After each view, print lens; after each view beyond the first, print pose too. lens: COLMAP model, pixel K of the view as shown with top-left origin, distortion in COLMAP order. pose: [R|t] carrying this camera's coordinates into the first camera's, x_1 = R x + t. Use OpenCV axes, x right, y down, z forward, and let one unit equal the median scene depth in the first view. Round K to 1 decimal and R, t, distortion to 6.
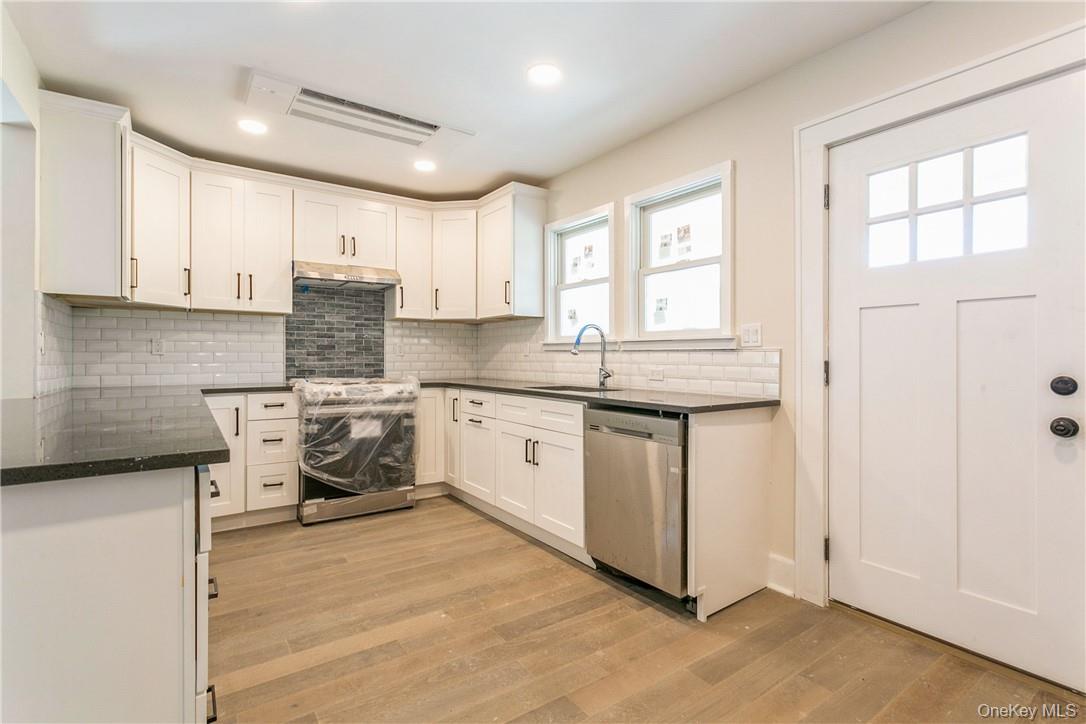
lens RADIAL K [[513.3, 0, 543.8], [0, 513.3, 356.7], [0, 0, 1]] dist [0.000077, -0.000104]
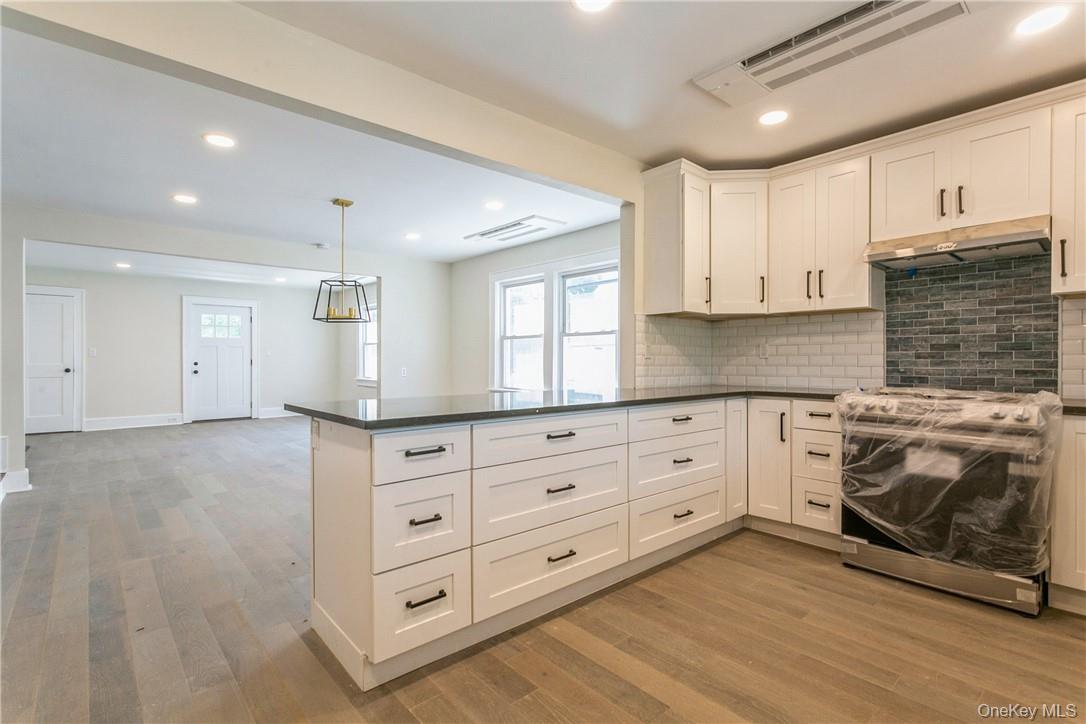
lens RADIAL K [[511.7, 0, 543.0], [0, 511.7, 362.0], [0, 0, 1]] dist [0.002604, 0.000520]
pose [[0.103755, 0.001494, -0.994602, 0.301320], [0.000918, 0.999998, 0.001597, 0.001993], [0.994602, -0.001079, 0.103754, 0.432921]]
